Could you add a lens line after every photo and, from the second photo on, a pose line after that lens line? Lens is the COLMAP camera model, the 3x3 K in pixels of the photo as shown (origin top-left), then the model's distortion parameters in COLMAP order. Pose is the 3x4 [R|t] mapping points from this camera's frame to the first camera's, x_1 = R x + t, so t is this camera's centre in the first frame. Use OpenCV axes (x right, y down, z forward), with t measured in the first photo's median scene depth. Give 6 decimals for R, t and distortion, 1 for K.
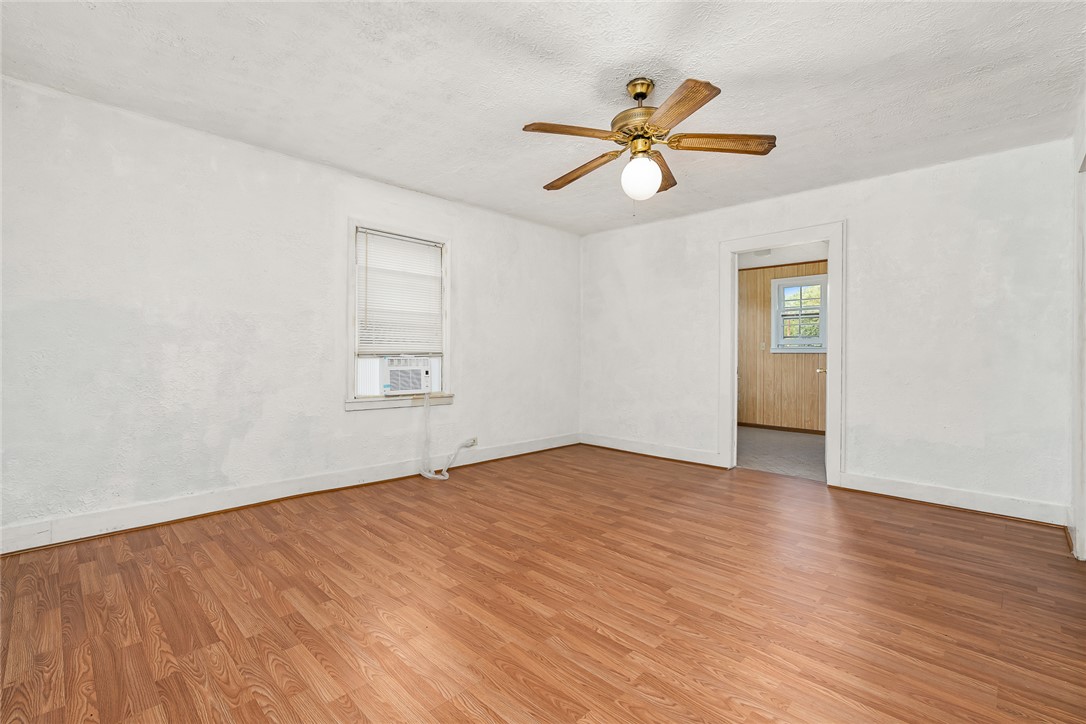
lens RADIAL K [[499.3, 0, 540.0], [0, 499.3, 352.1], [0, 0, 1]] dist [-0.014830, -0.000331]
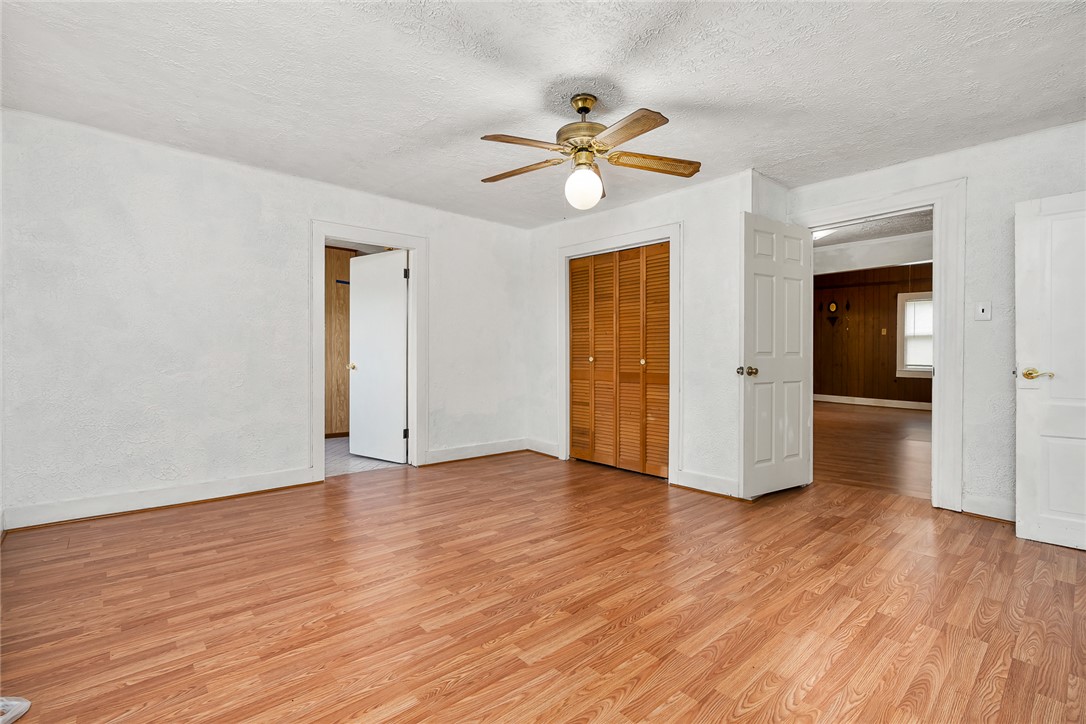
lens RADIAL K [[499.3, 0, 540.0], [0, 499.3, 352.1], [0, 0, 1]] dist [-0.014830, -0.000331]
pose [[0.054291, -0.004748, 0.998514, -0.845317], [-0.009087, 0.999945, 0.005249, -0.005961], [-0.998484, -0.009358, 0.054245, 1.005042]]
